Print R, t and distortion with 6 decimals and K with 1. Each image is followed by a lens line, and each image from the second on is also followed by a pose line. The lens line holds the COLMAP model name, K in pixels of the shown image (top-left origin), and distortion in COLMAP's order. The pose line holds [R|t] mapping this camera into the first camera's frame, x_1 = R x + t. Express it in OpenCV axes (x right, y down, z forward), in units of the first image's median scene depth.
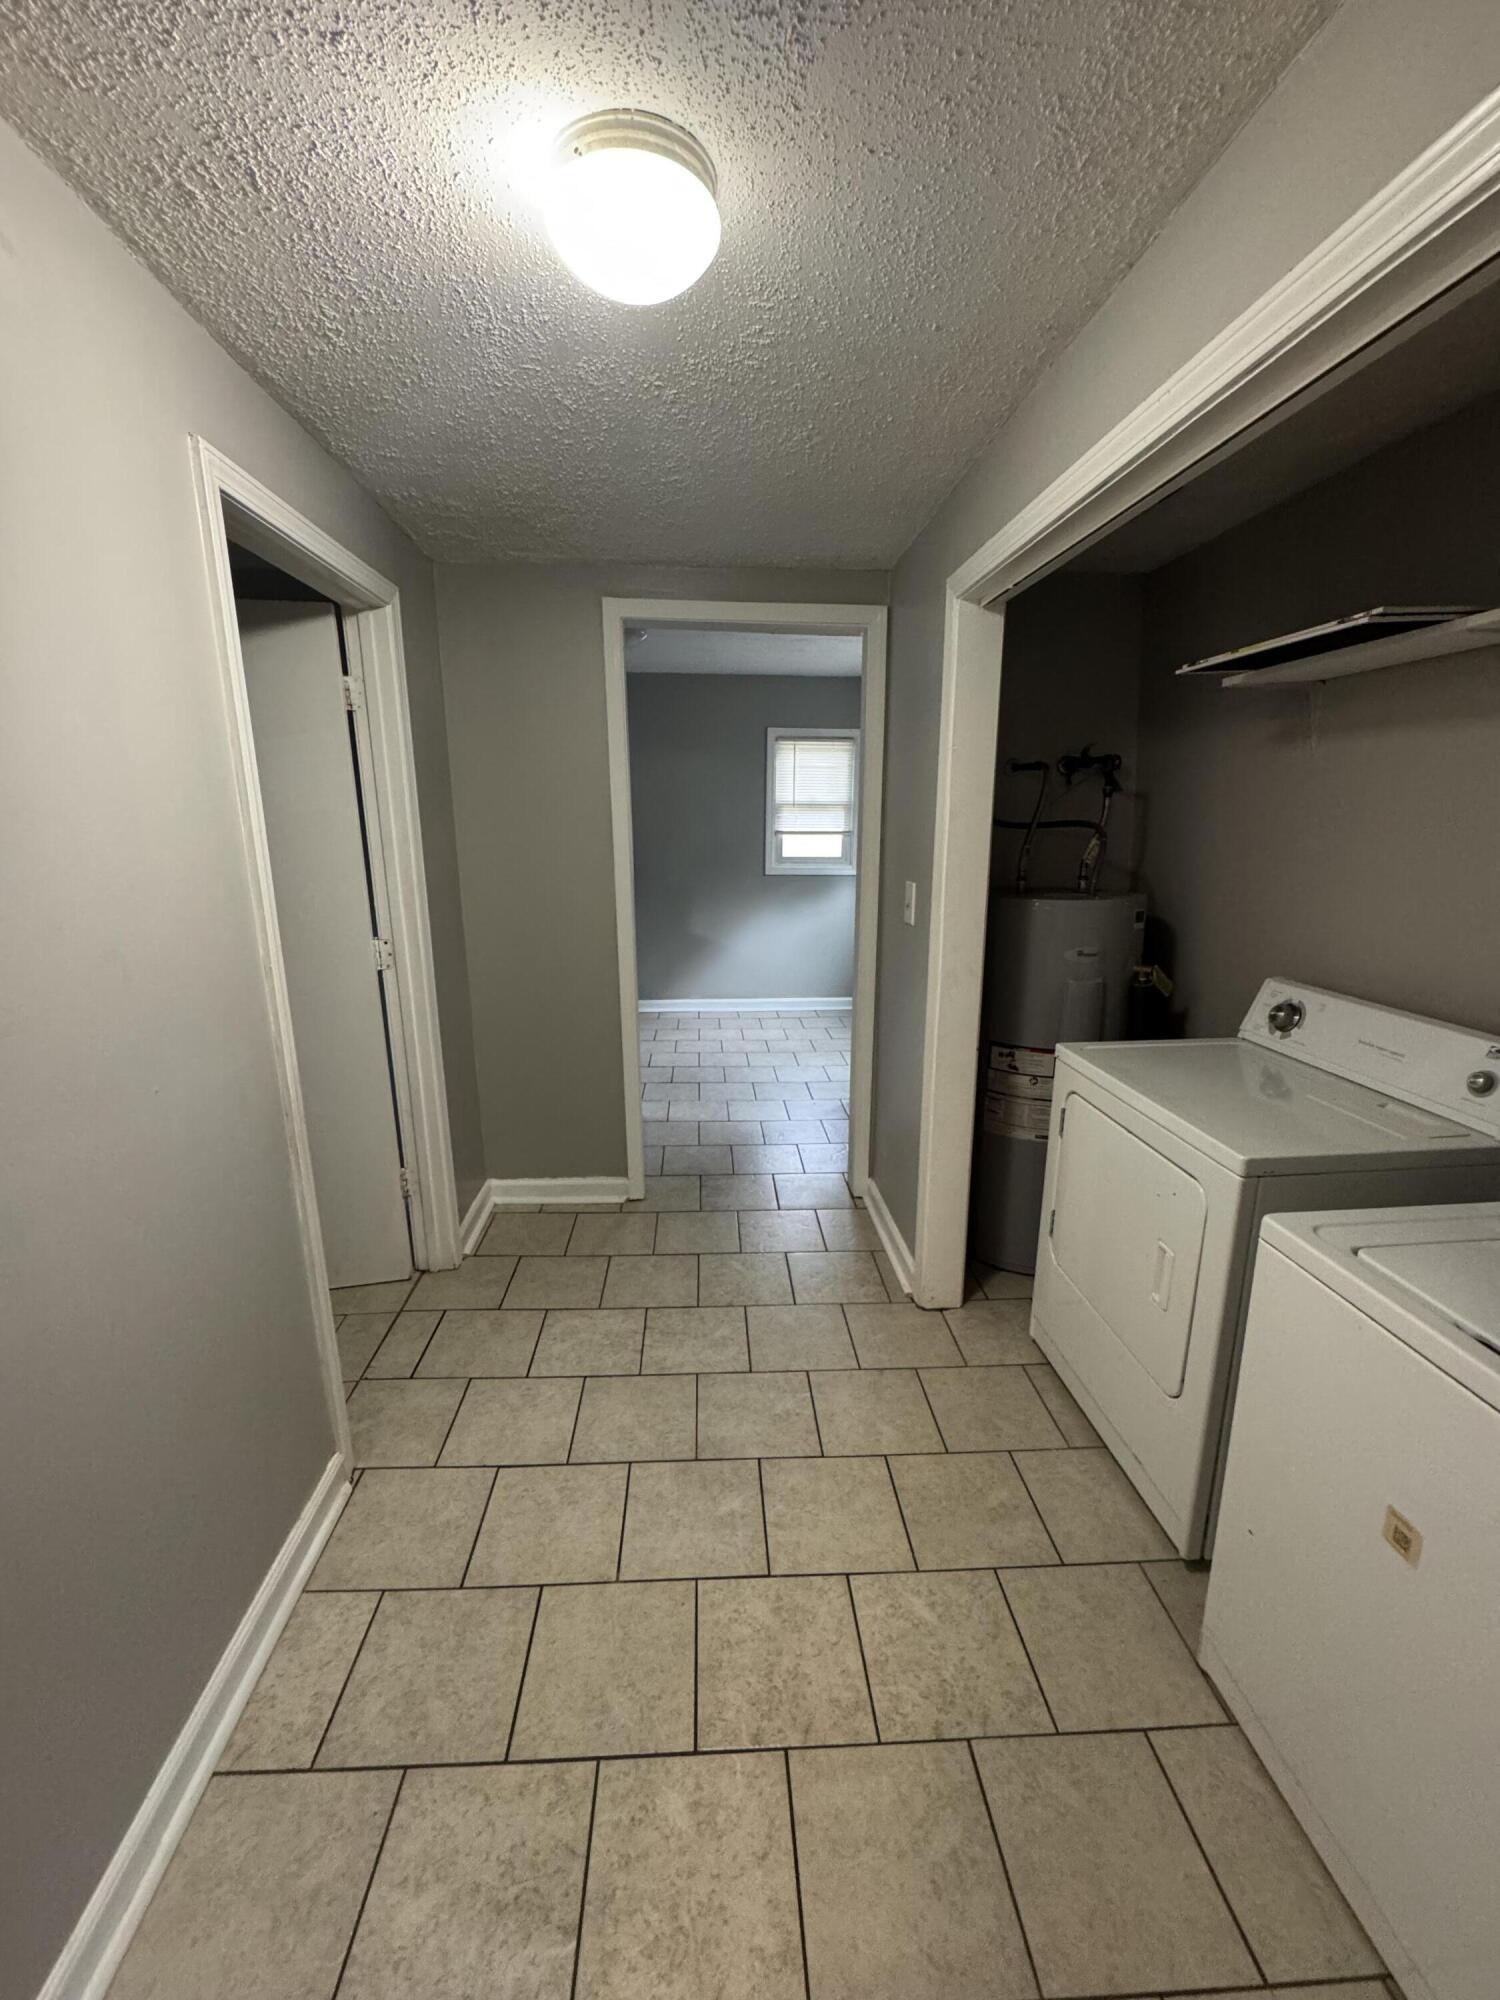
lens RADIAL K [[799.5, 0, 750.7], [0, 799.5, 997.3], [0, 0, 1]] dist [-0.001315, 0.000454]
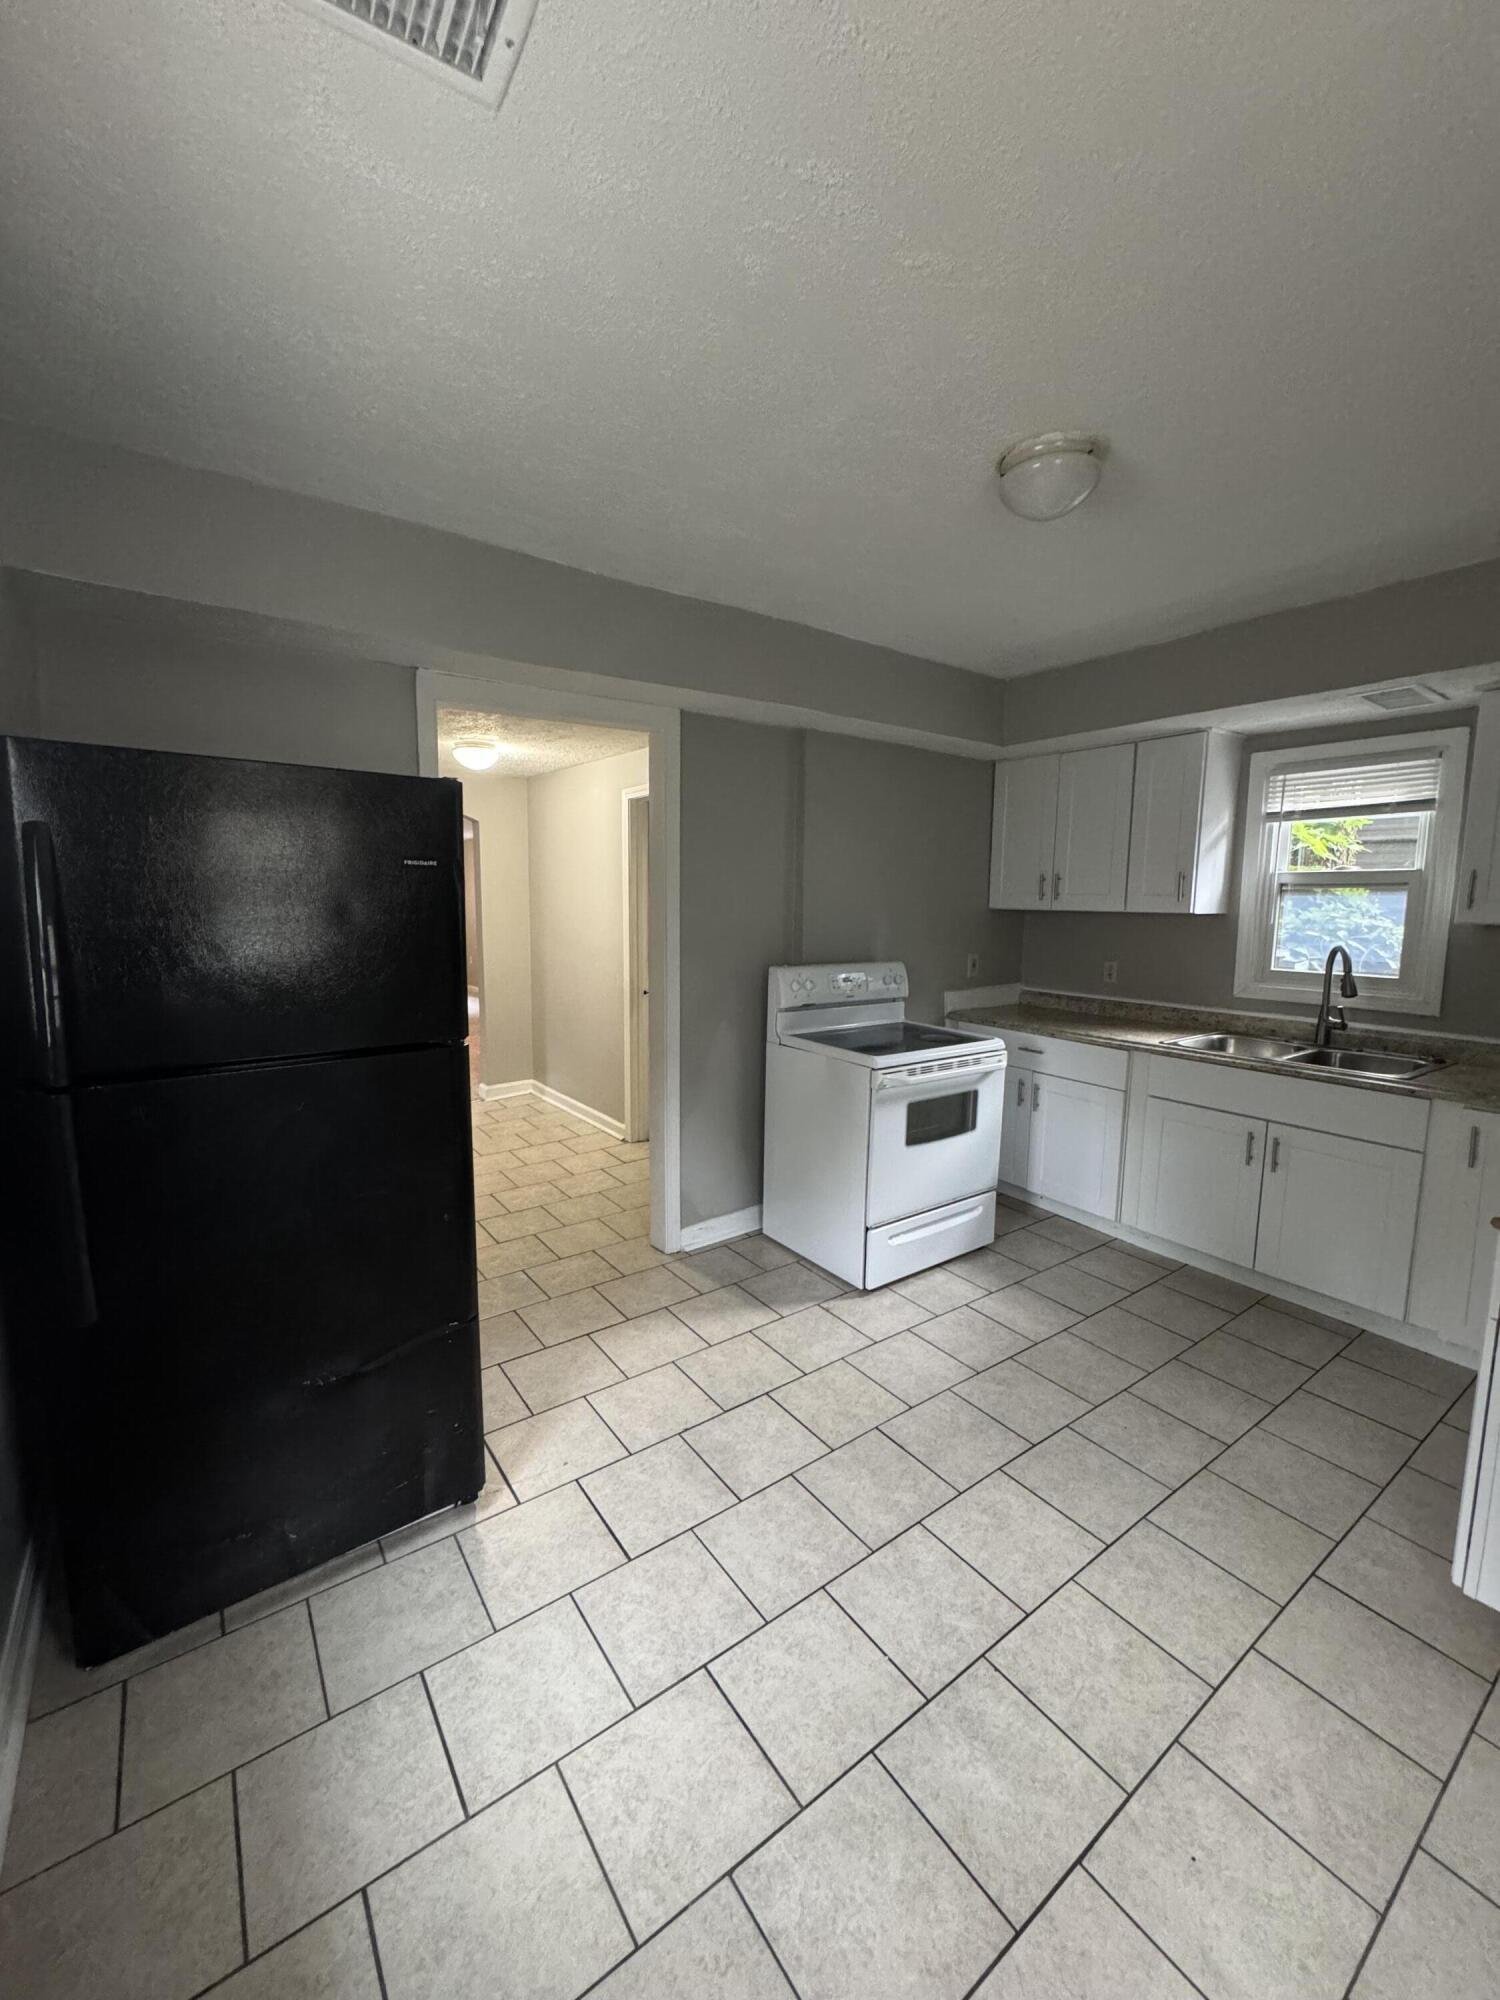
lens RADIAL K [[799.5, 0, 750.7], [0, 799.5, 997.3], [0, 0, 1]] dist [-0.001315, 0.000454]
pose [[-0.845622, 0.060747, -0.530315, 0.454969], [-0.125984, 0.942721, 0.308878, -0.615818], [0.518702, 0.328005, -0.789532, 2.728999]]
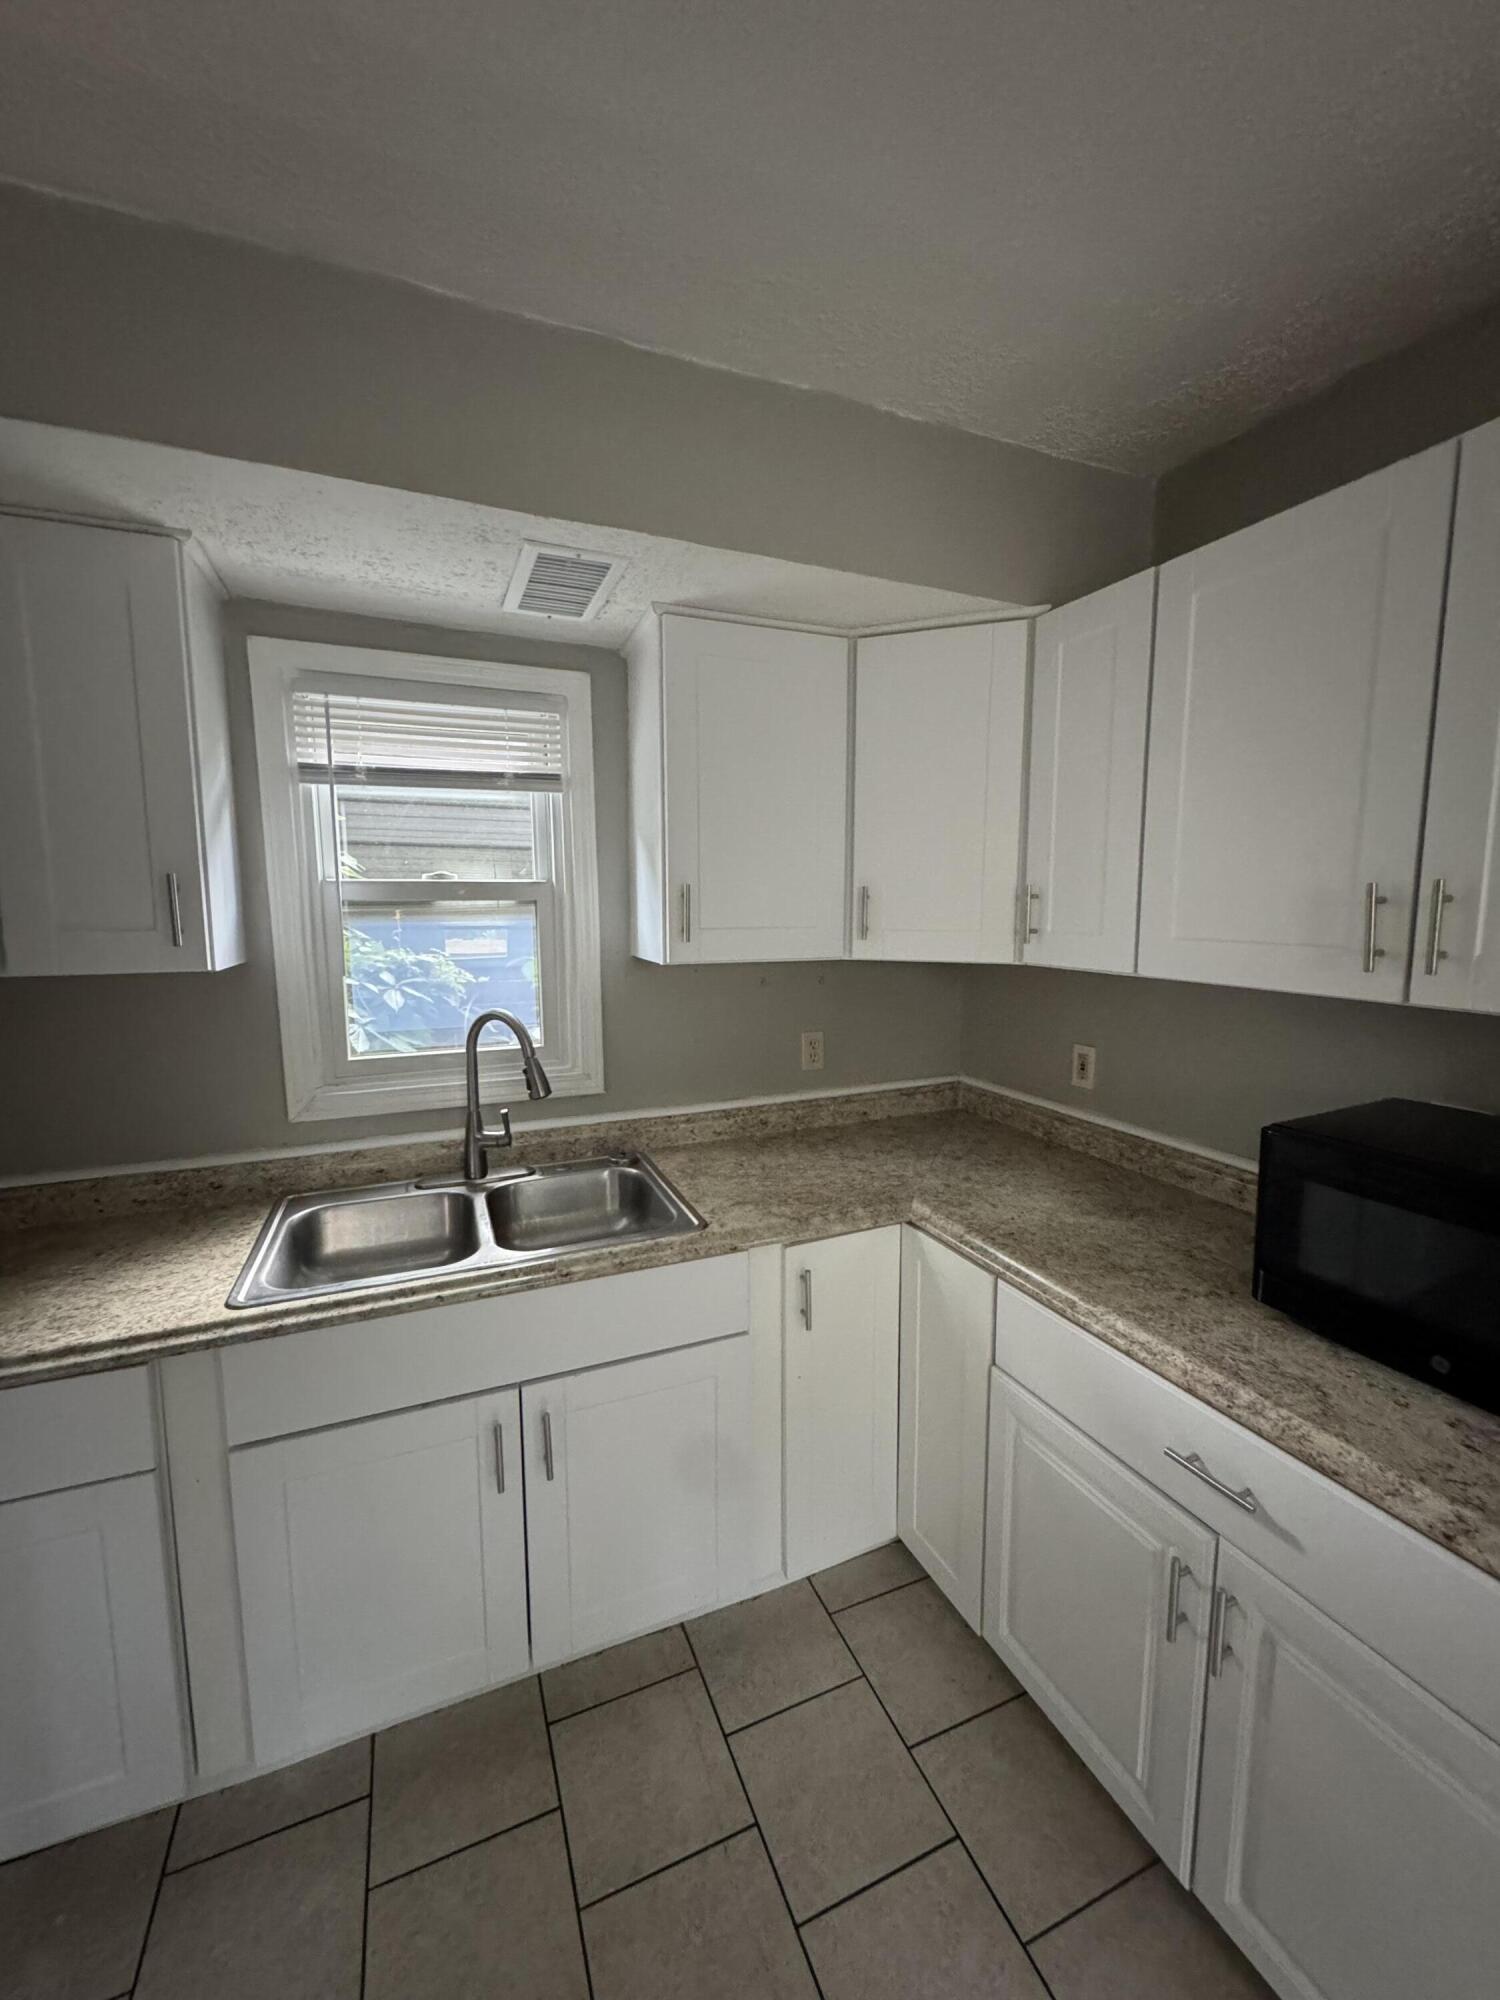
lens RADIAL K [[799.5, 0, 750.7], [0, 799.5, 997.3], [0, 0, 1]] dist [-0.001315, 0.000454]
pose [[0.333629, 0.111452, -0.936093, -0.346629], [-0.206185, 0.977572, 0.042905, -0.495922], [0.919880, 0.178694, 0.349126, 2.059737]]
